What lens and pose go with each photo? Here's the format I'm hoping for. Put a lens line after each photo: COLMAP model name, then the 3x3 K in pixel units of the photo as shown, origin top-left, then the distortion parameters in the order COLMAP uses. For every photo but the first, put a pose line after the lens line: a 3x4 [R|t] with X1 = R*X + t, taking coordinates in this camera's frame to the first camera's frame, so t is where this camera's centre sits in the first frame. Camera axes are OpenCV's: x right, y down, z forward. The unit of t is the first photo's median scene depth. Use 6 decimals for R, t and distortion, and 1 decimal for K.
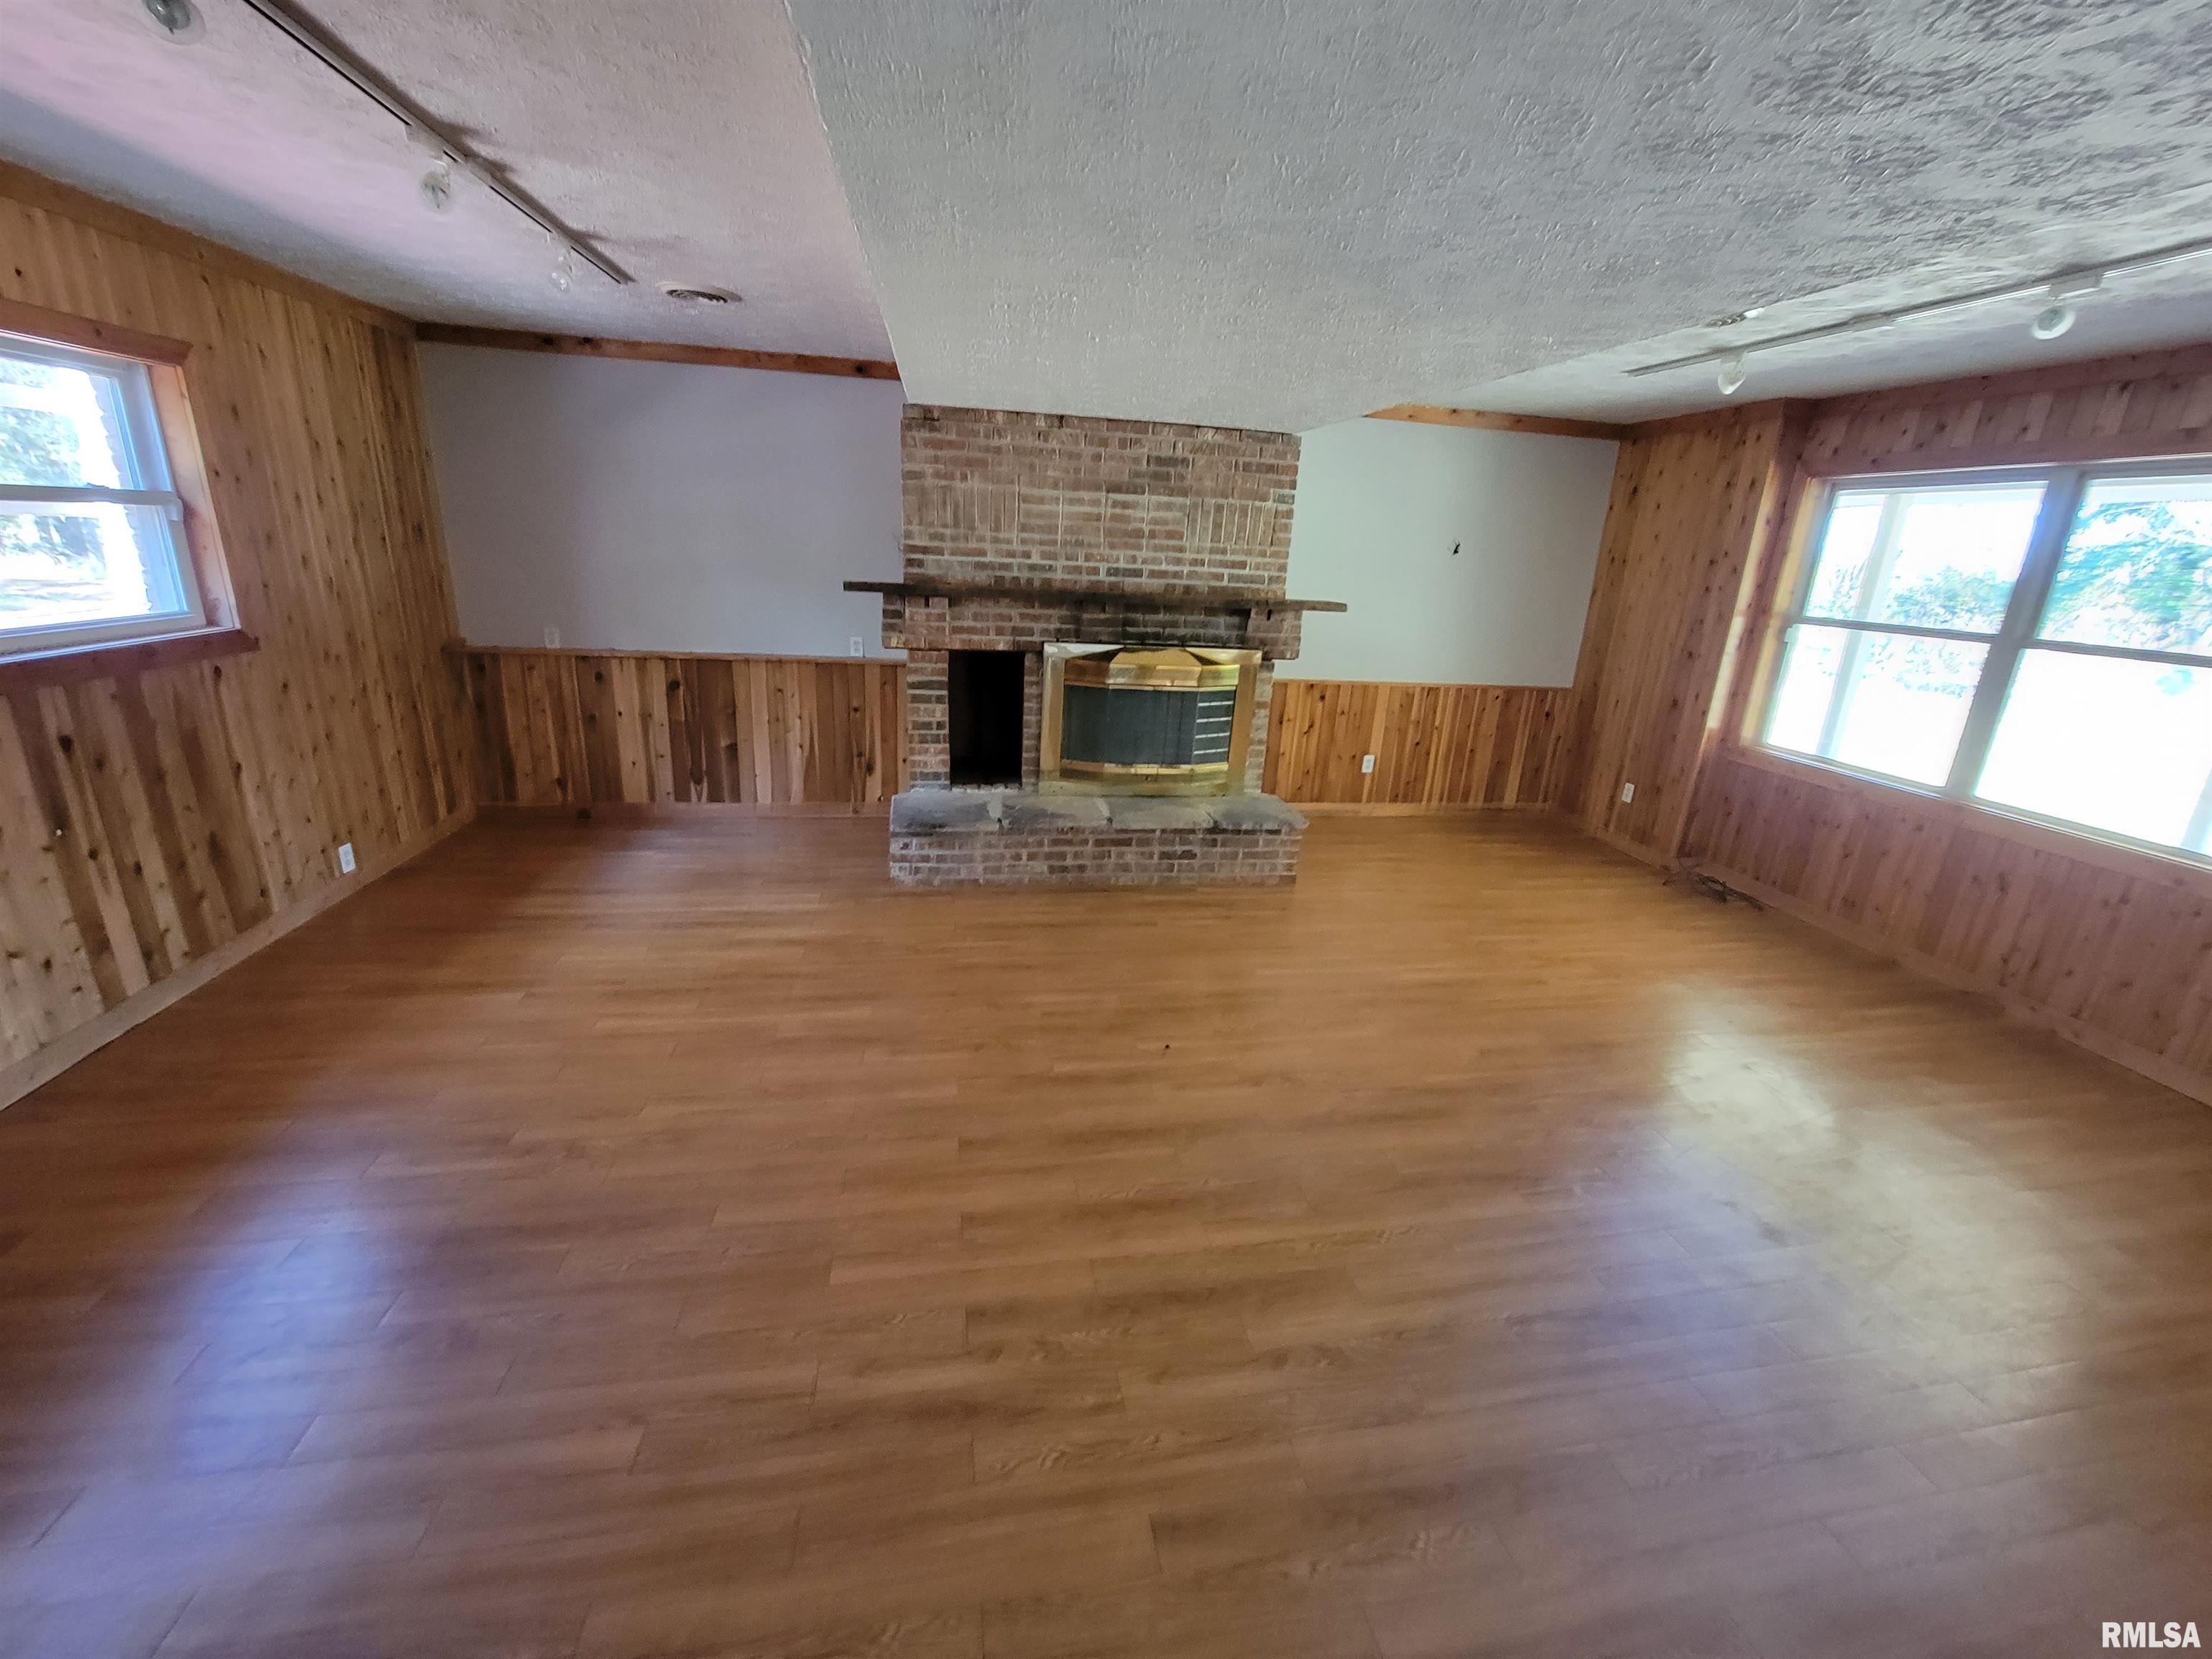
lens RADIAL K [[895.2, 0, 1112.8], [0, 895.2, 824.5], [0, 0, 1]] dist [-0.004056, -0.000073]
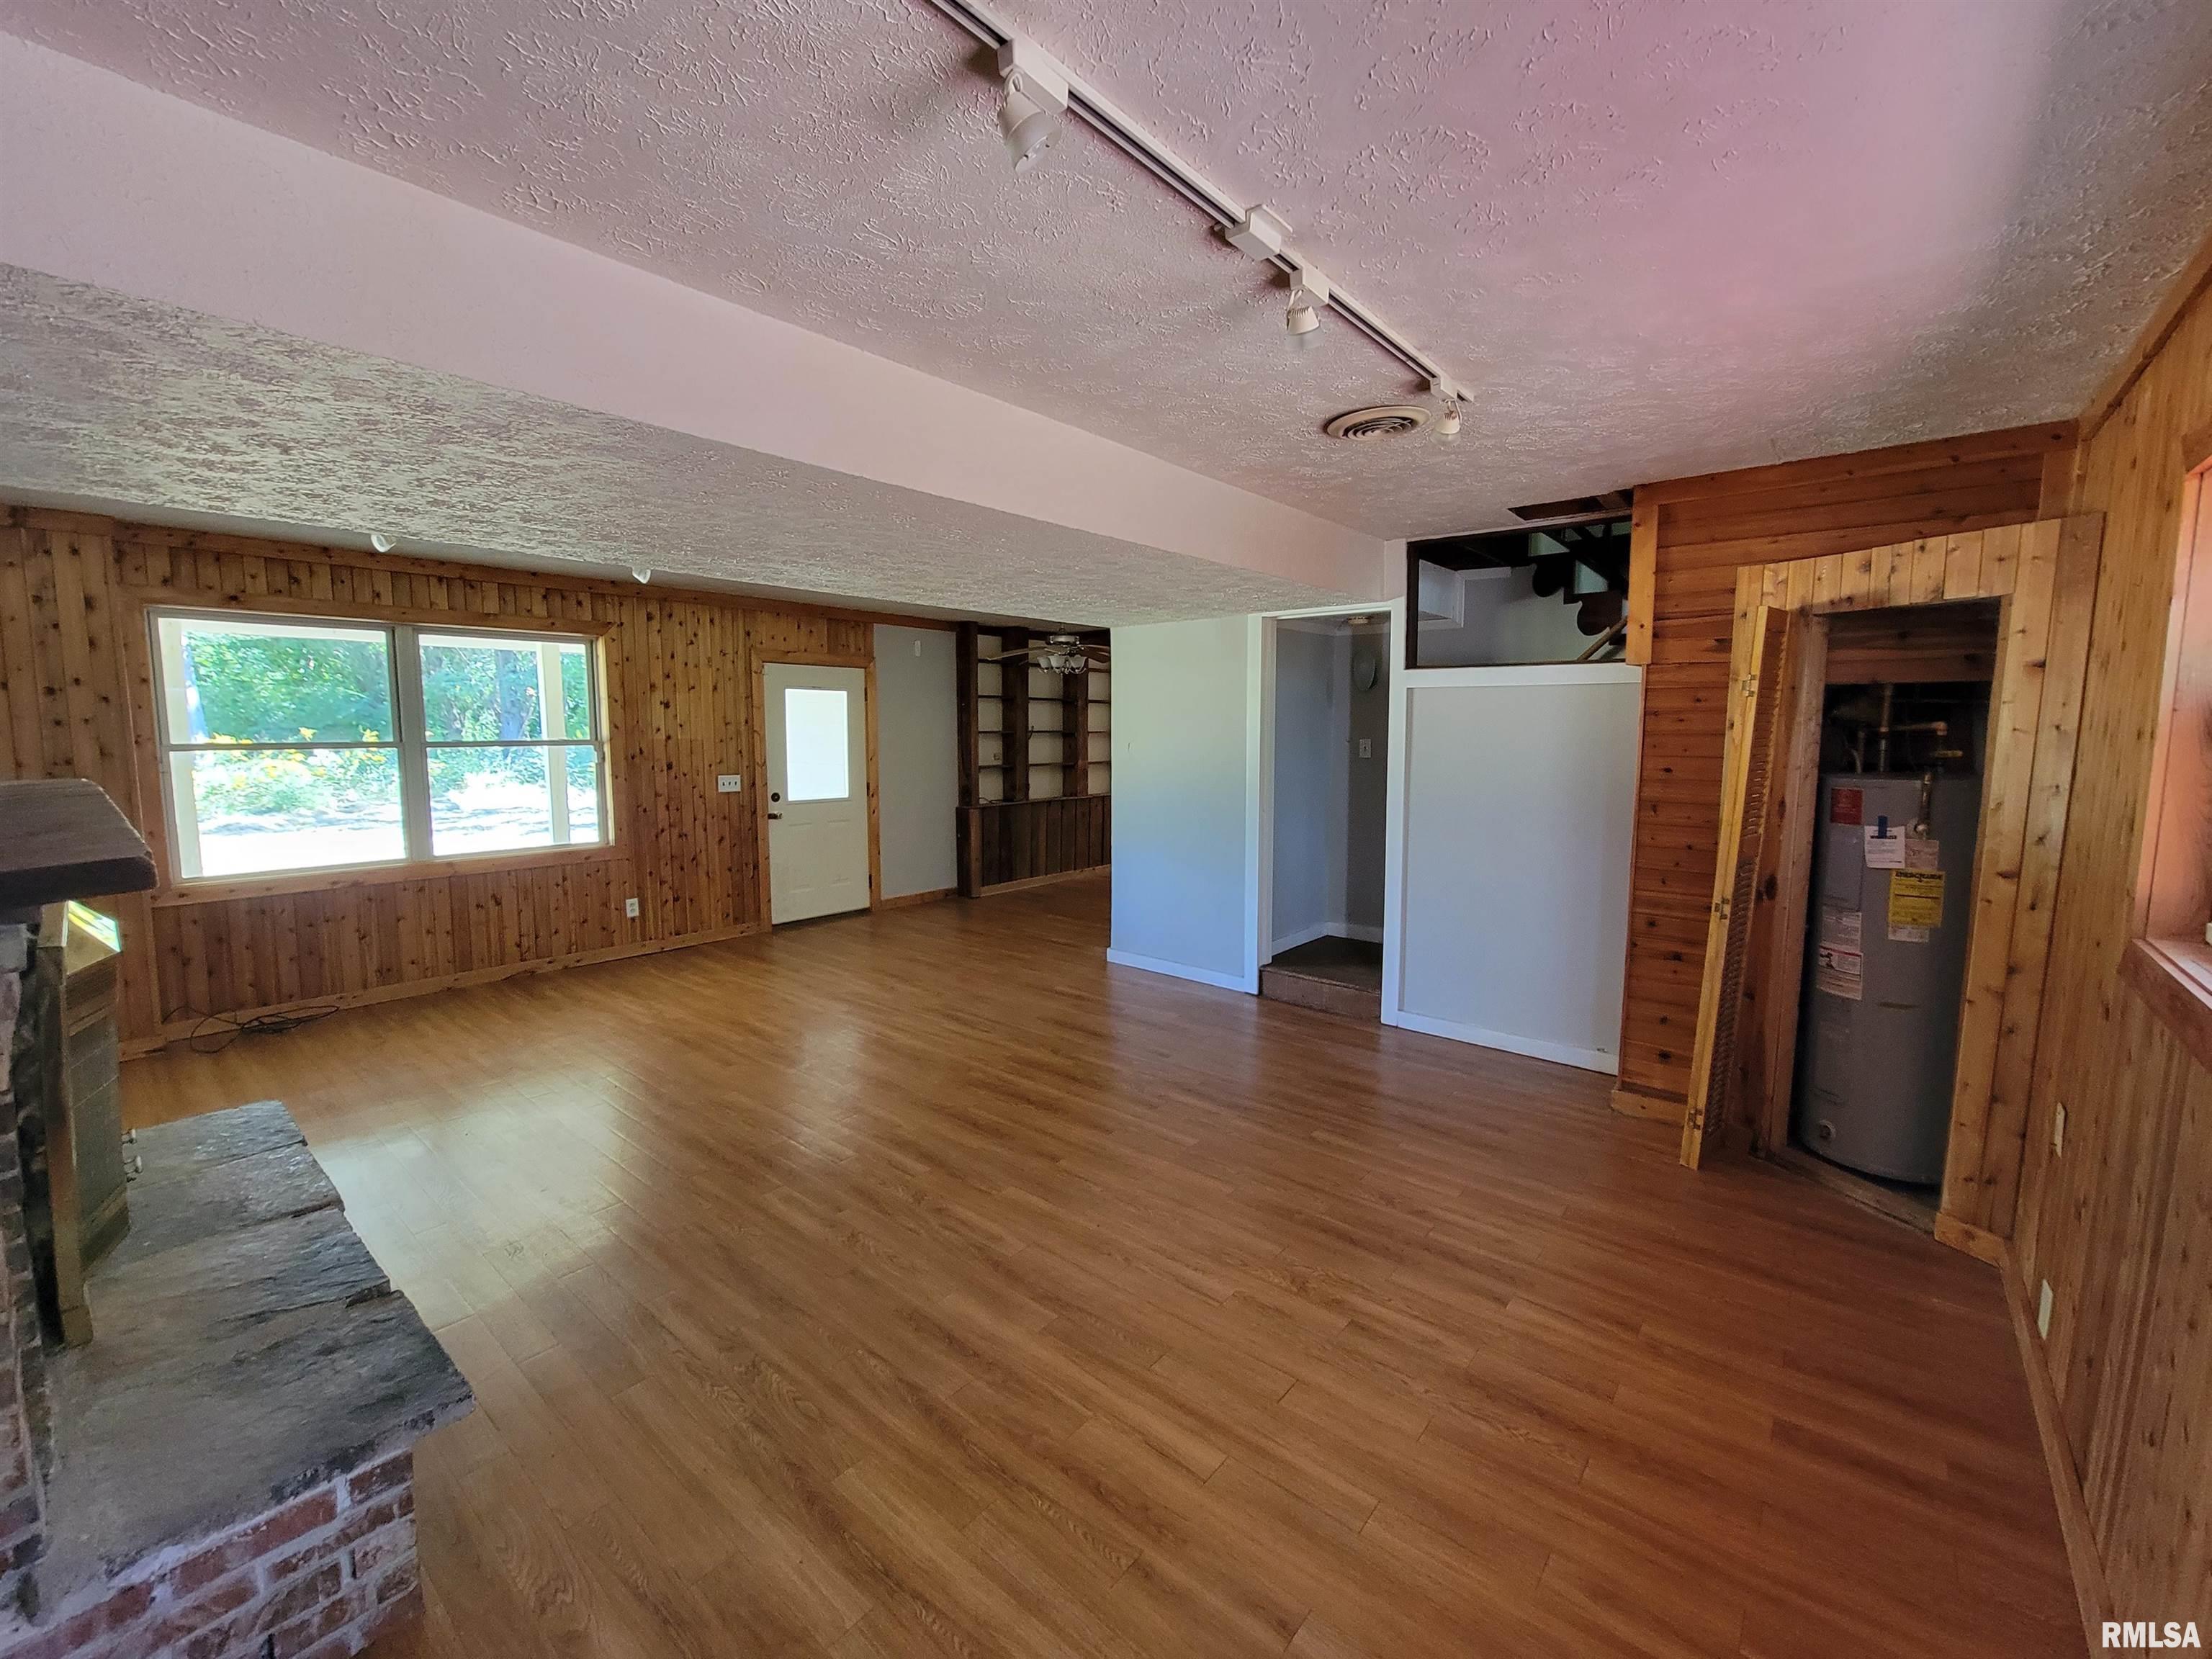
lens RADIAL K [[906.9, 0, 1106.6], [0, 906.9, 819.7], [0, 0, 1]] dist [-0.002084, -0.000171]
pose [[-0.633651, -0.133544, 0.762006, -0.657944], [0.196305, 0.924994, 0.325346, -0.294203], [-0.748299, 0.355742, -0.559908, 0.862482]]
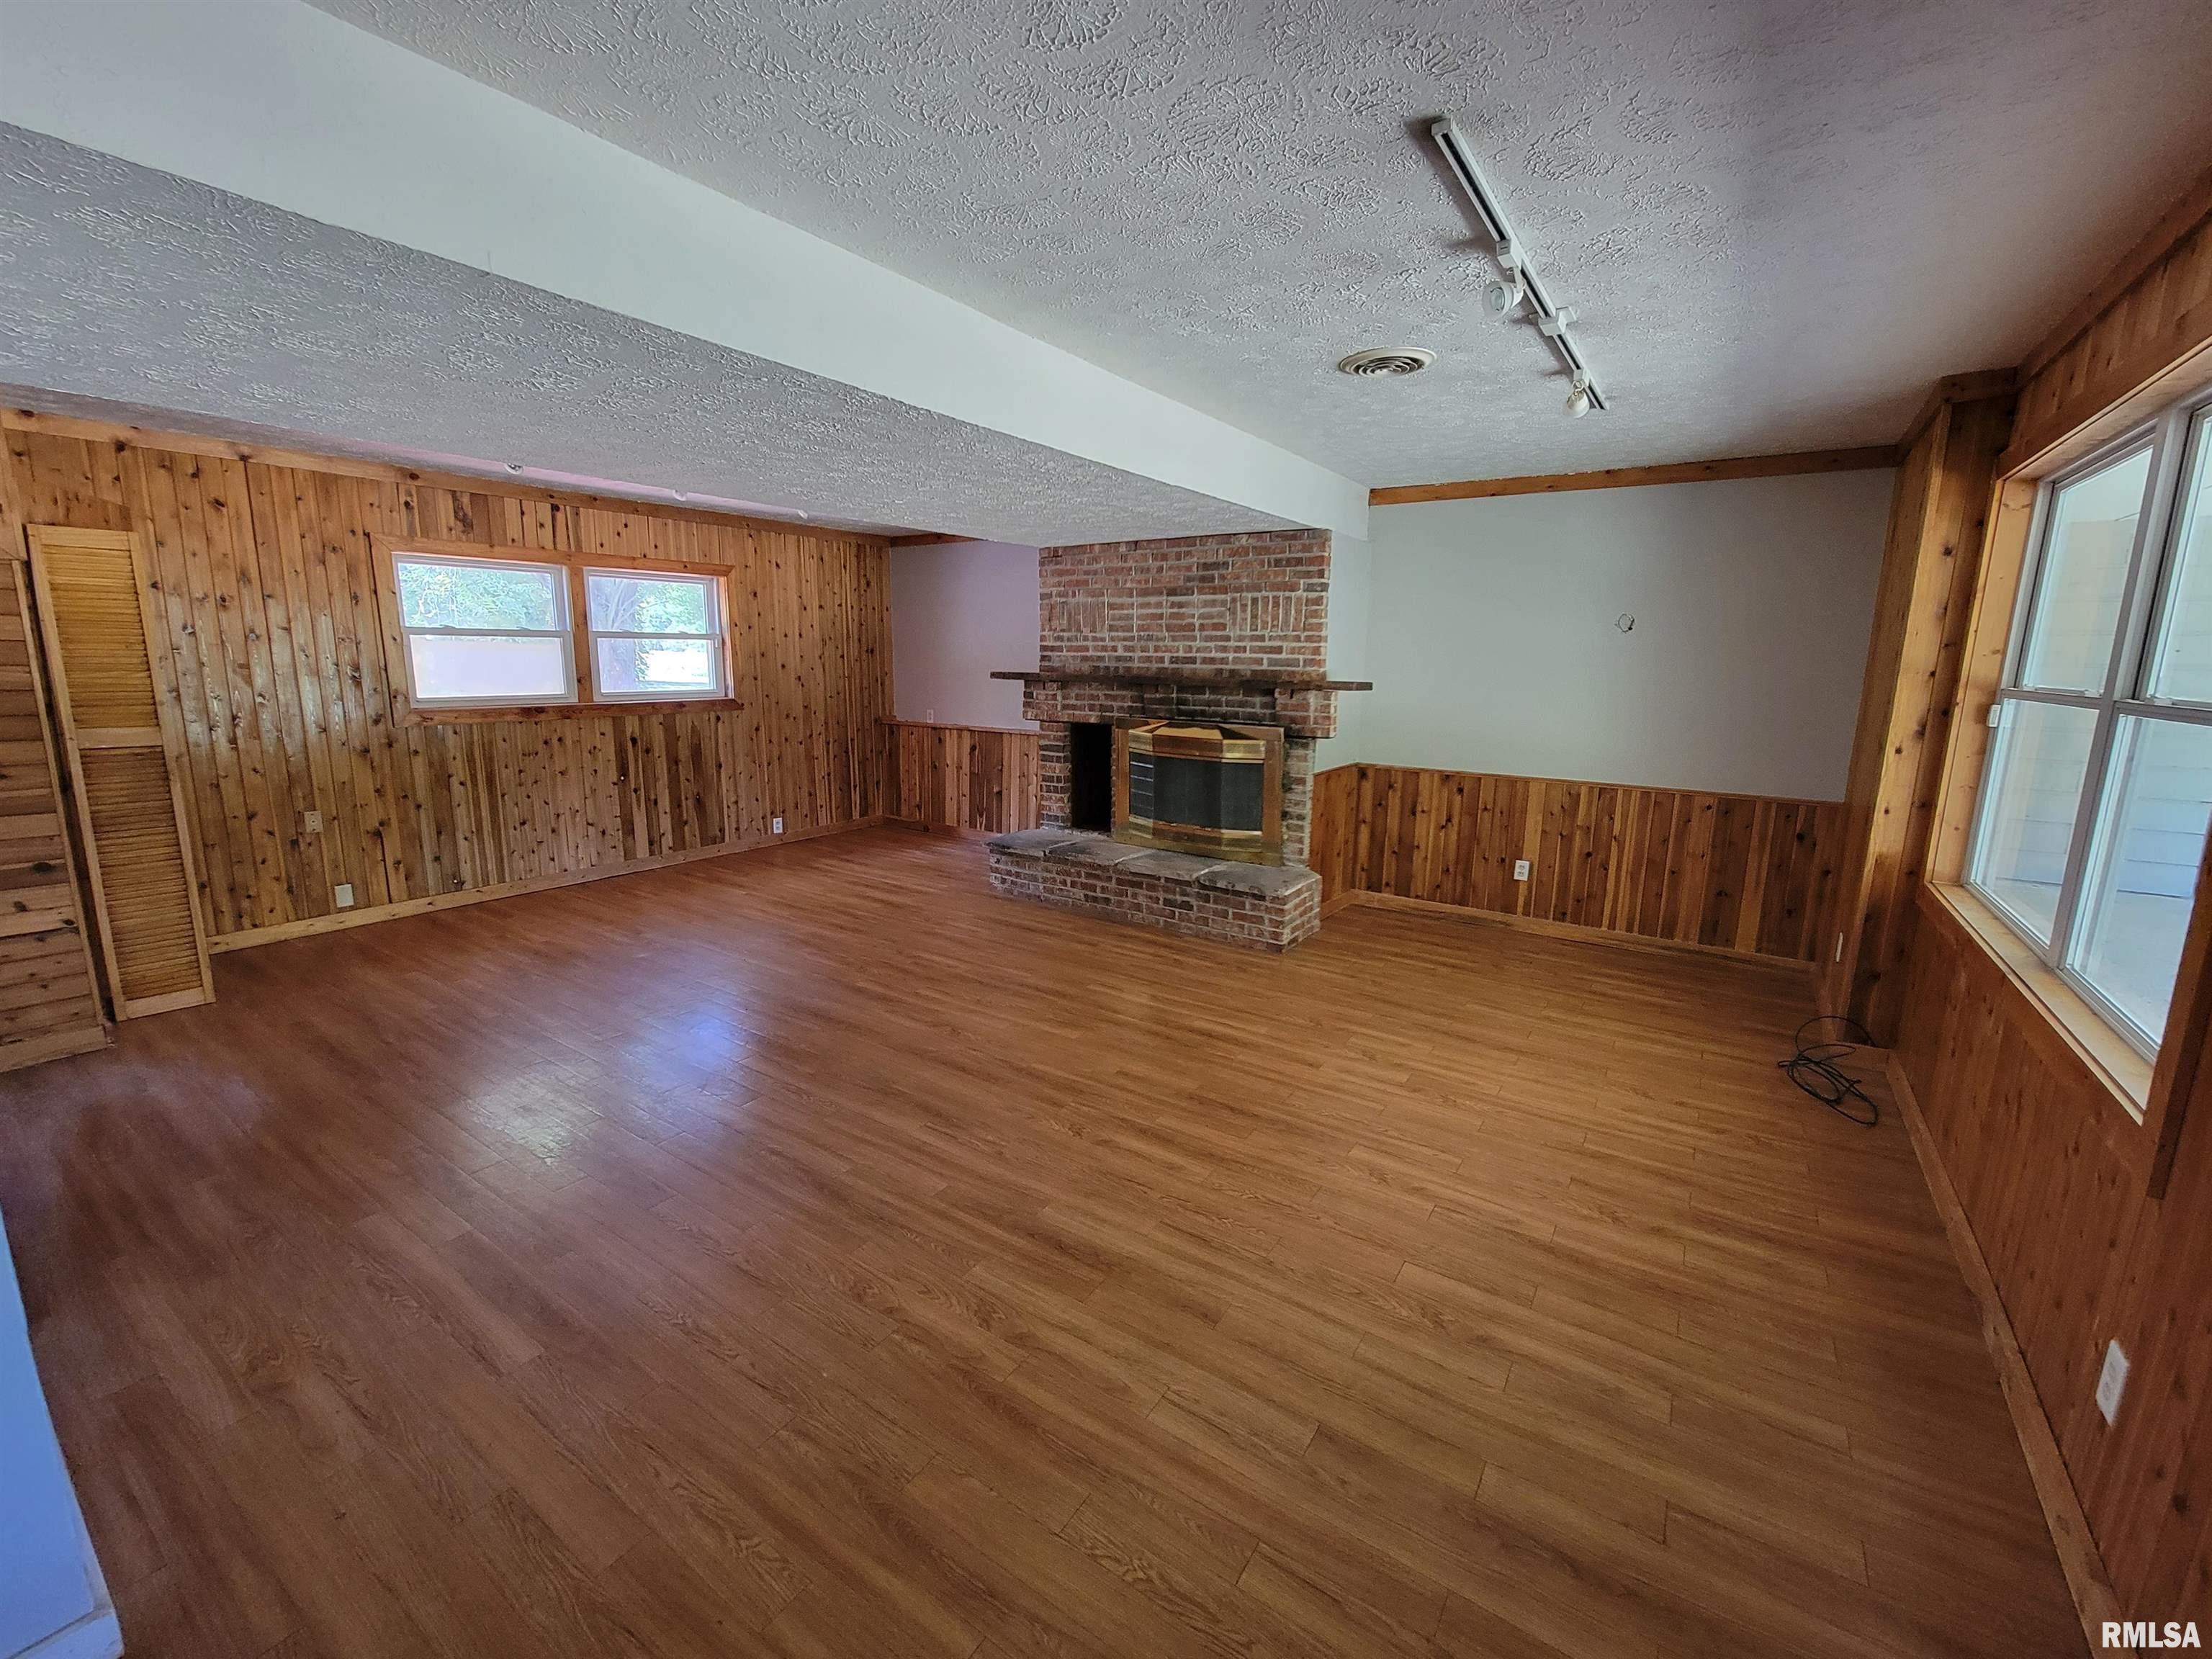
lens RADIAL K [[906.9, 0, 1106.6], [0, 906.9, 819.7], [0, 0, 1]] dist [-0.002084, -0.000171]
pose [[0.709989, 0.085126, -0.699048, 0.807537], [-0.186526, 0.979945, -0.070113, 0.027692], [0.679061, 0.180170, 0.711629, 0.120335]]
